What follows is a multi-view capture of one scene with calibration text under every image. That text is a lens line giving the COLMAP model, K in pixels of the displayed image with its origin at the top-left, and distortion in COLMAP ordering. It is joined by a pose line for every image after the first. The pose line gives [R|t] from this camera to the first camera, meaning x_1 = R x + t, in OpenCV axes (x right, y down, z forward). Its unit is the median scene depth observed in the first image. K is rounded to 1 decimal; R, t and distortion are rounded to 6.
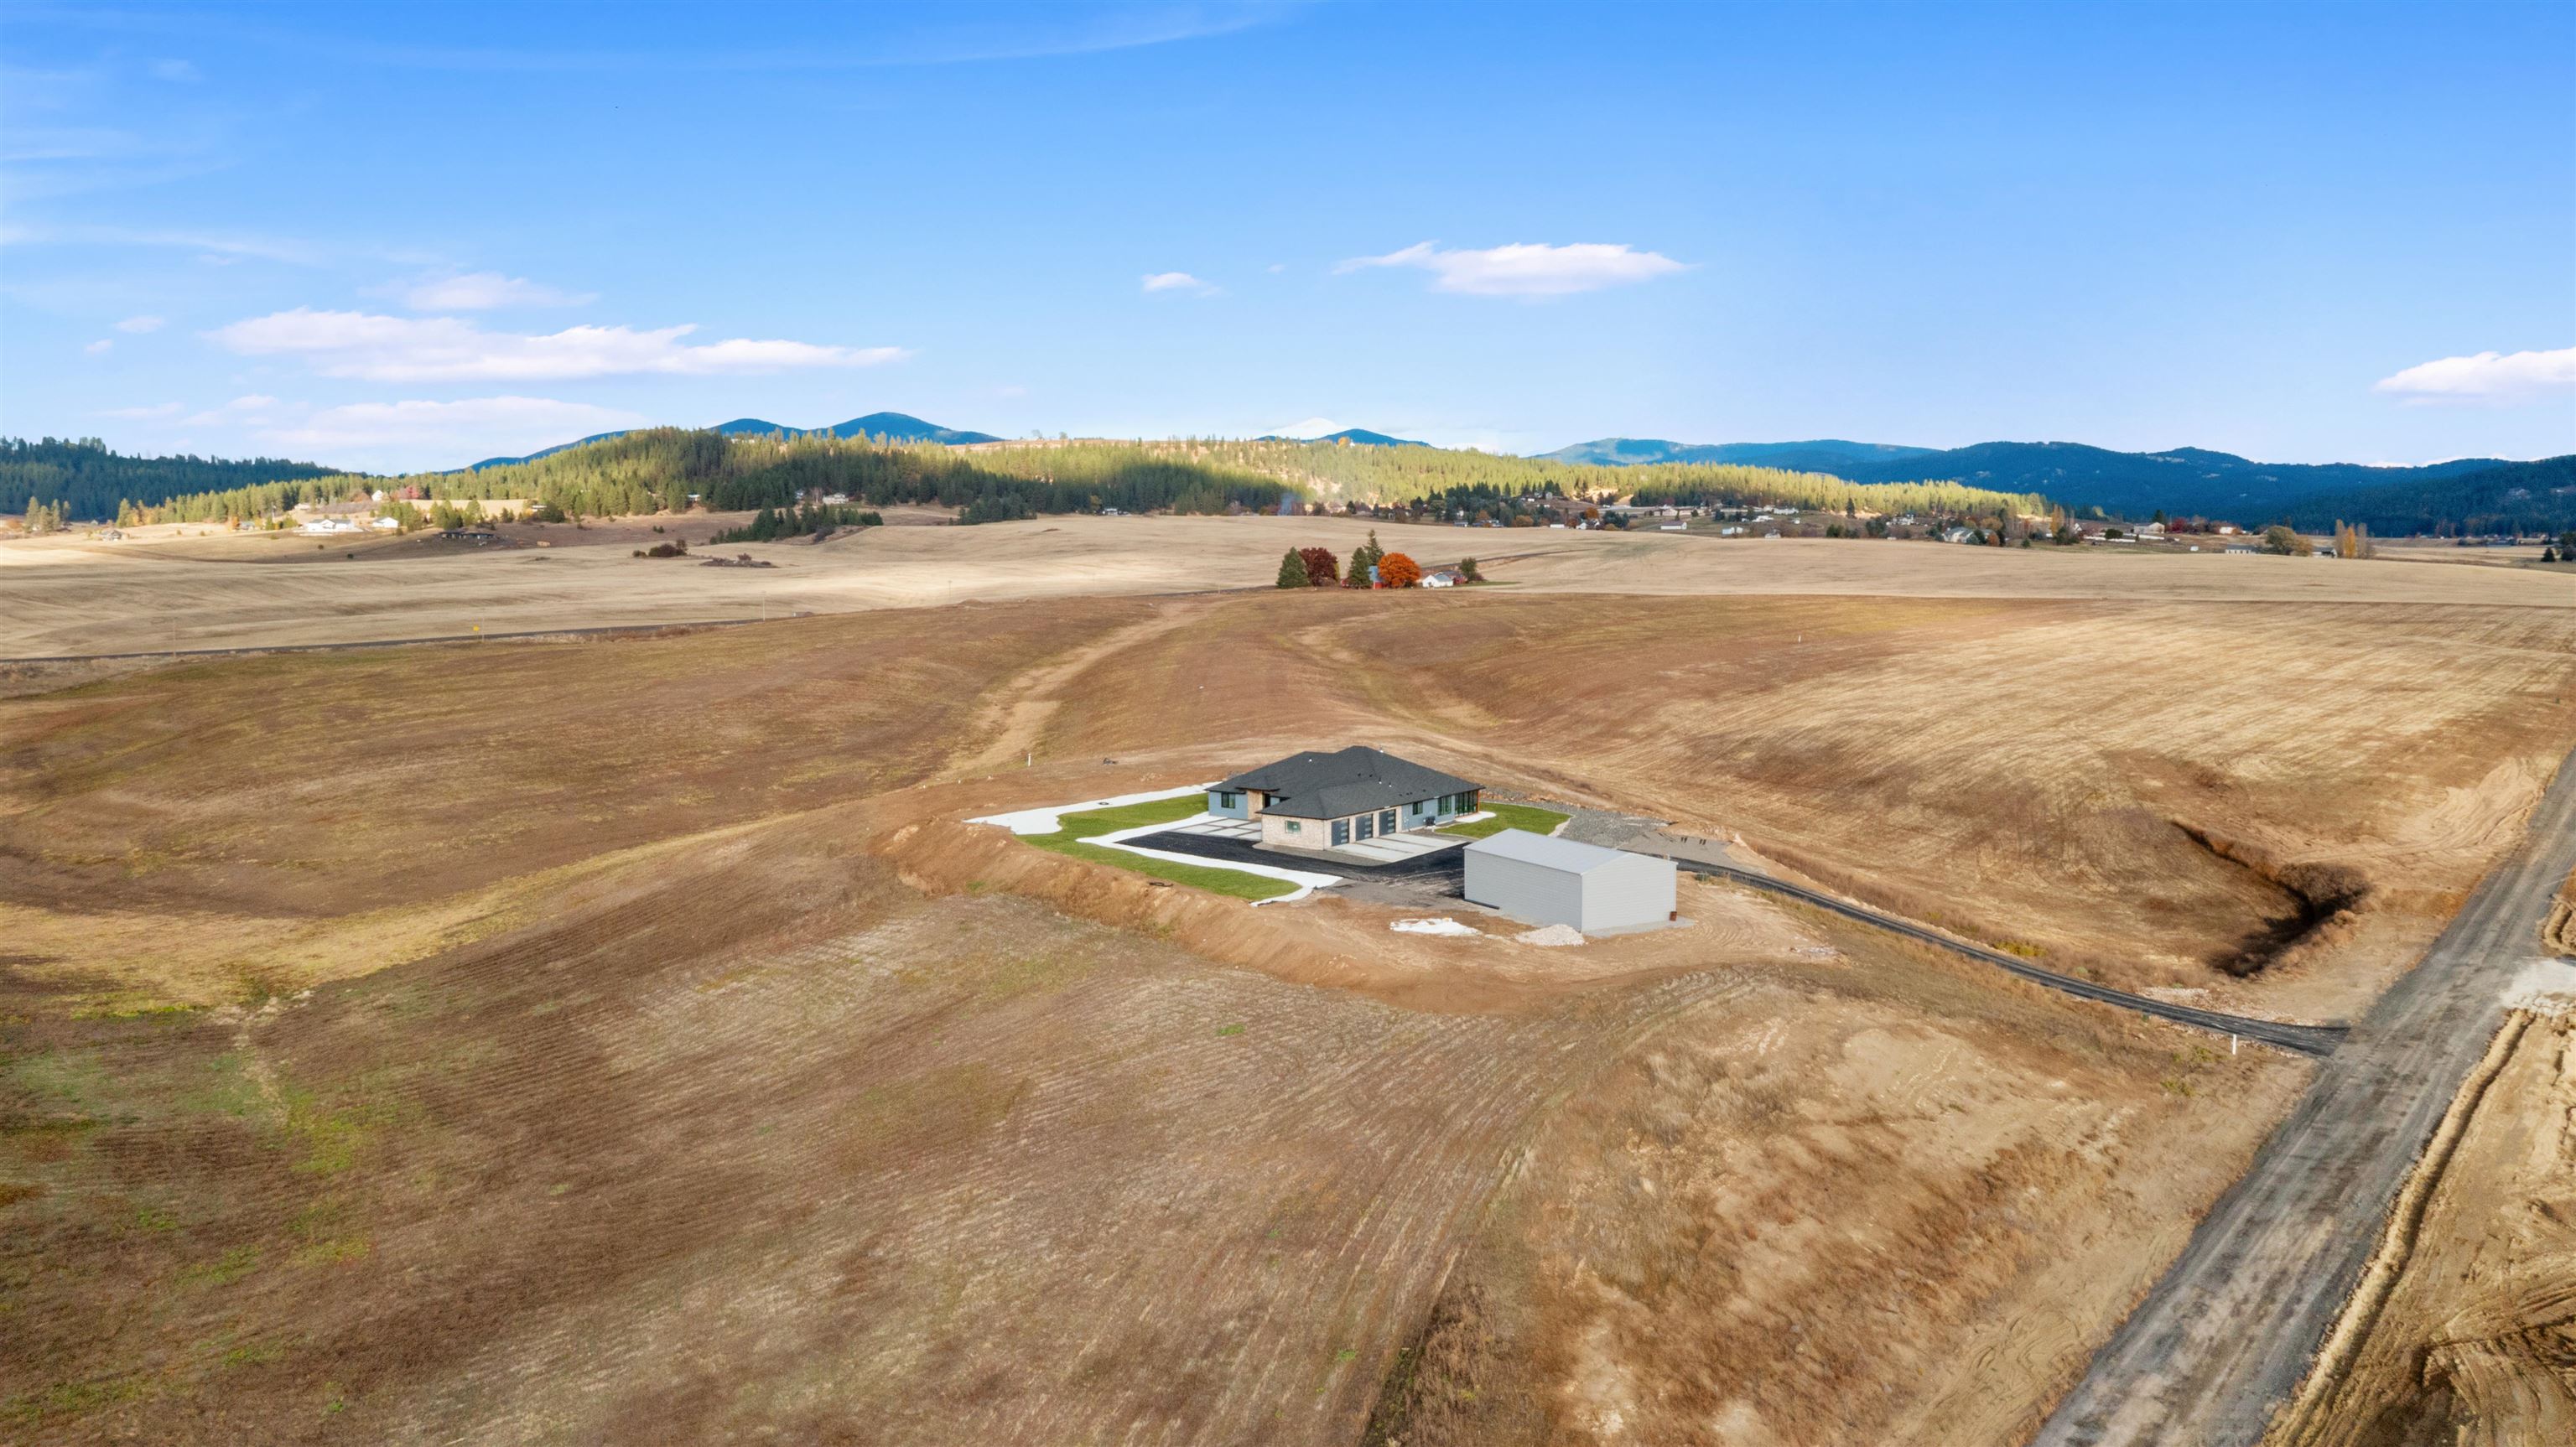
lens RADIAL K [[1994.4, 0, 1289.0], [0, 1994.4, 724.9], [0, 0, 1]] dist [-0.016702, 0.002103]
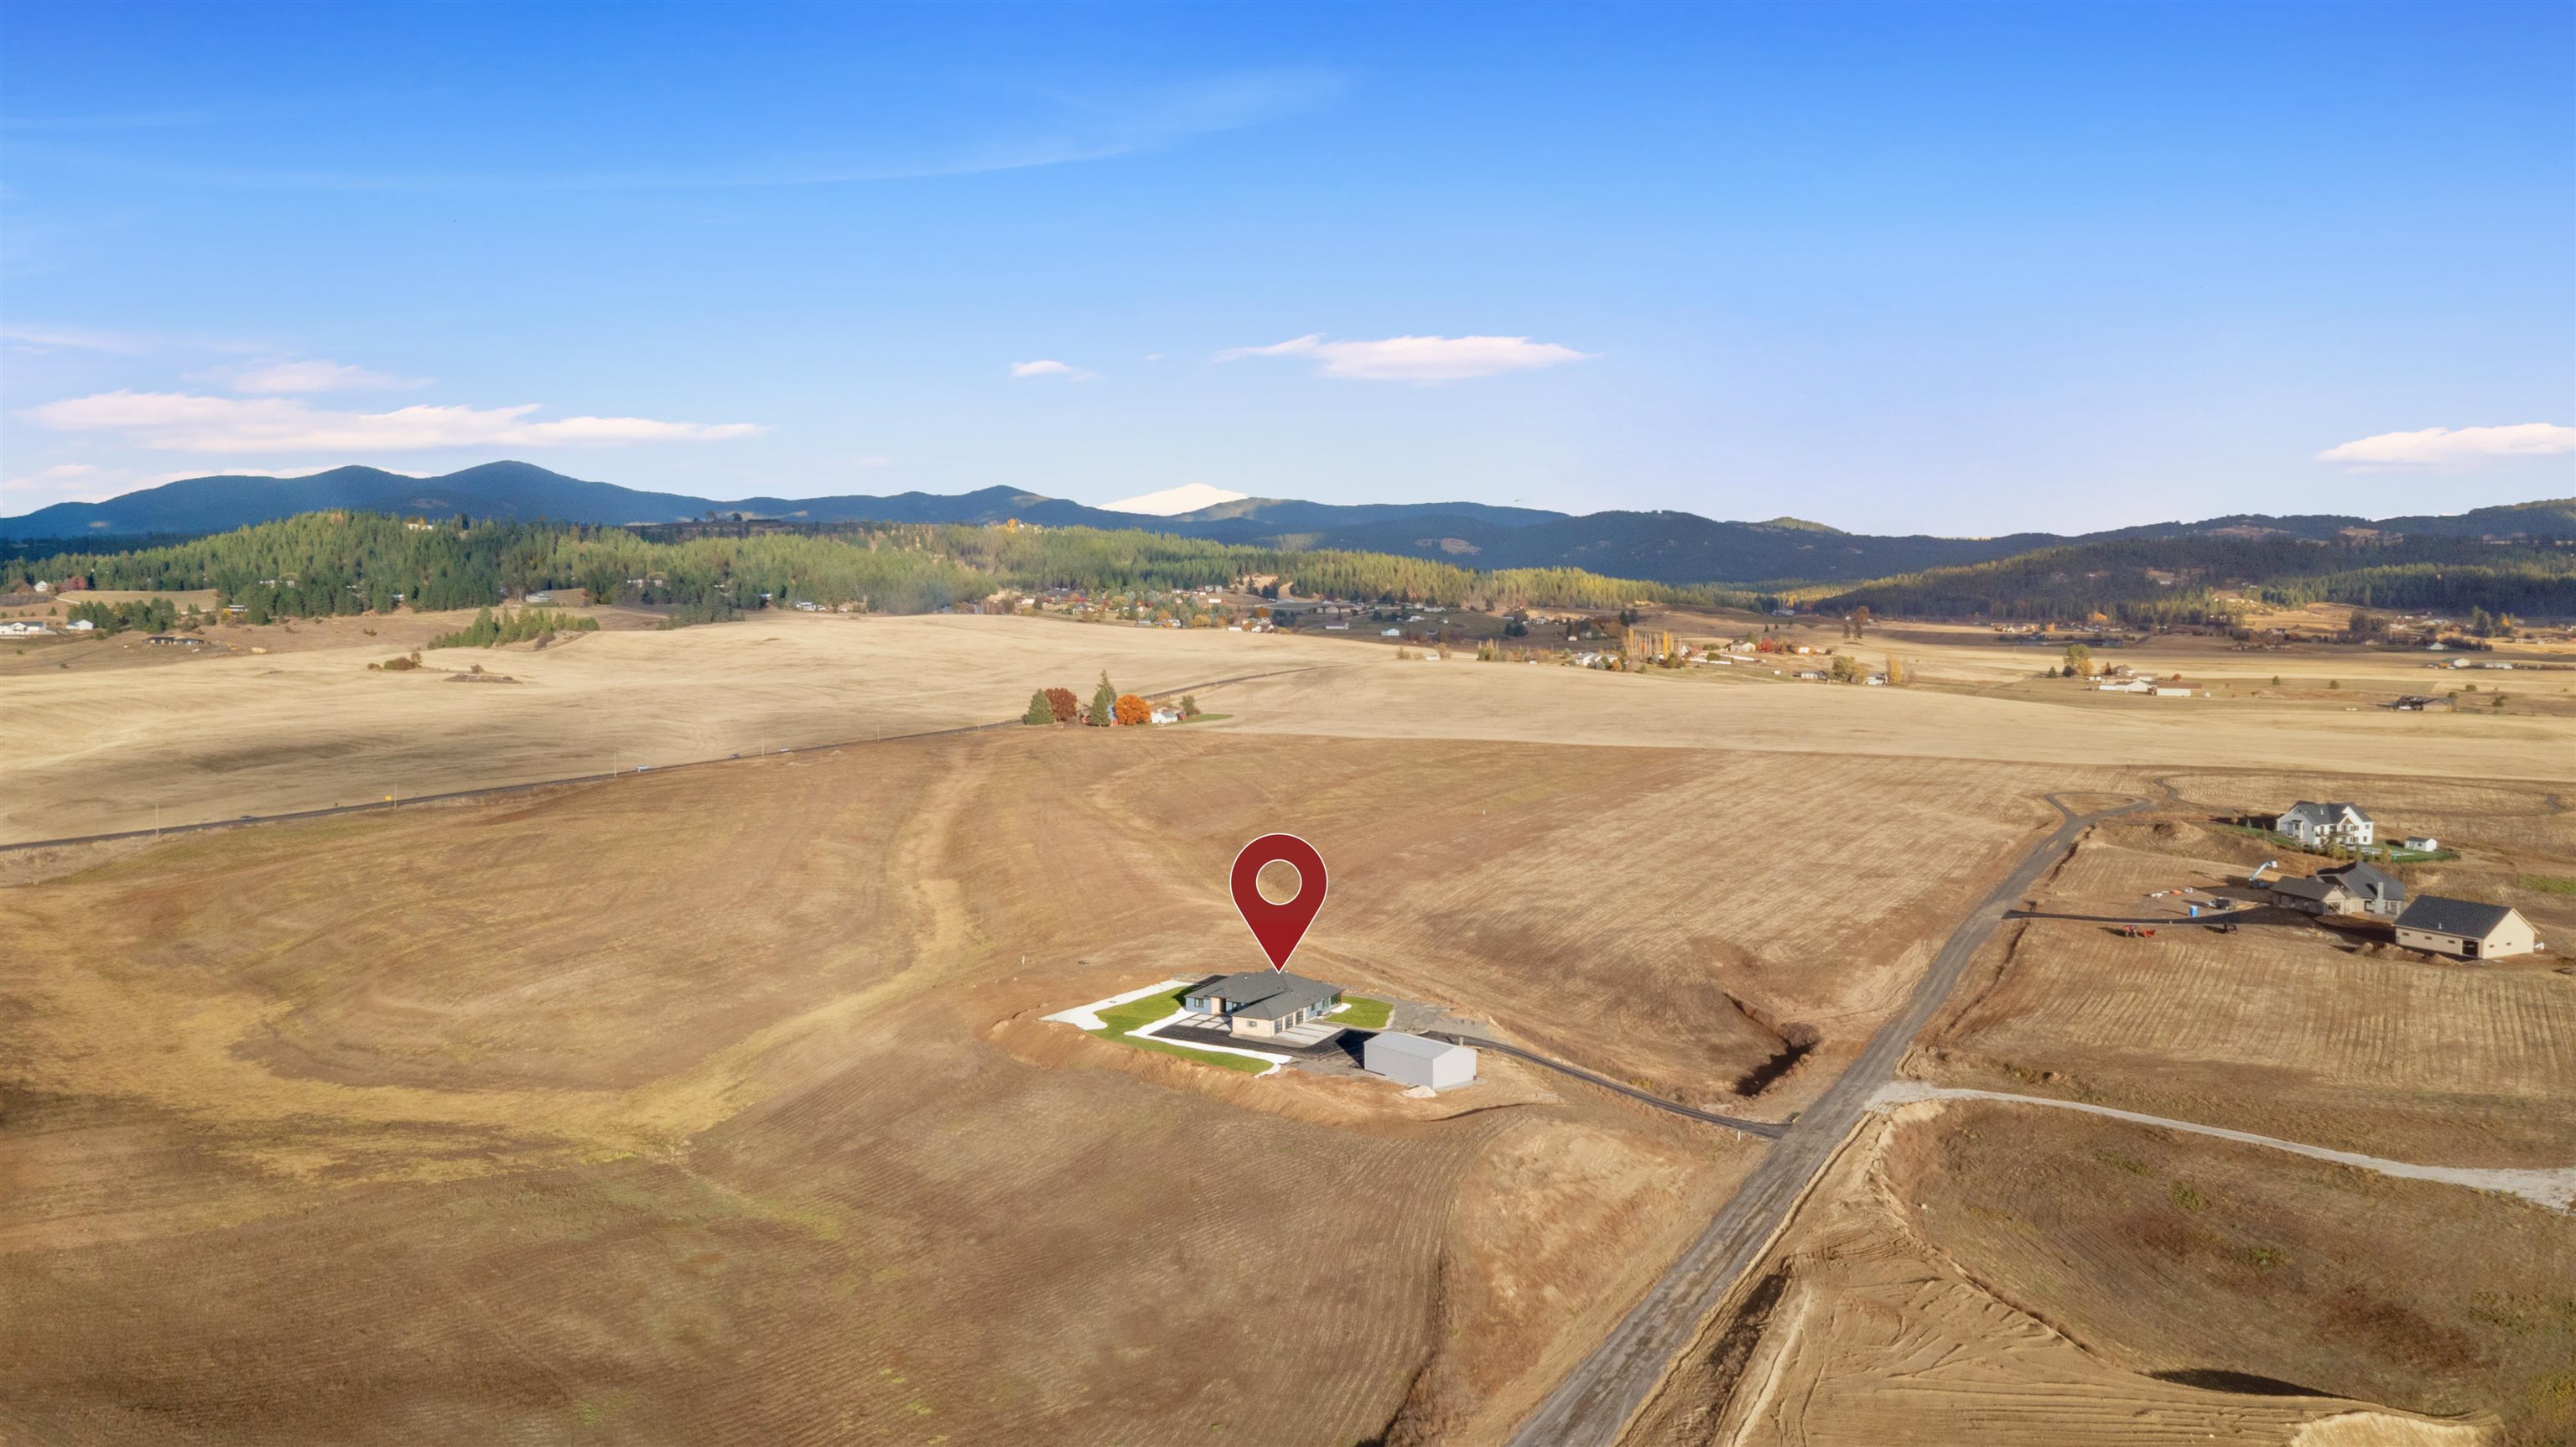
lens RADIAL K [[1994.4, 0, 1297.8], [0, 1994.4, 713.0], [0, 0, 1]] dist [-0.016702, 0.002103]
pose [[0.983443, -0.003339, 0.181186, -0.250206], [0.009247, 0.999452, -0.031775, -0.151636], [-0.180981, 0.032925, 0.982935, -0.684921]]
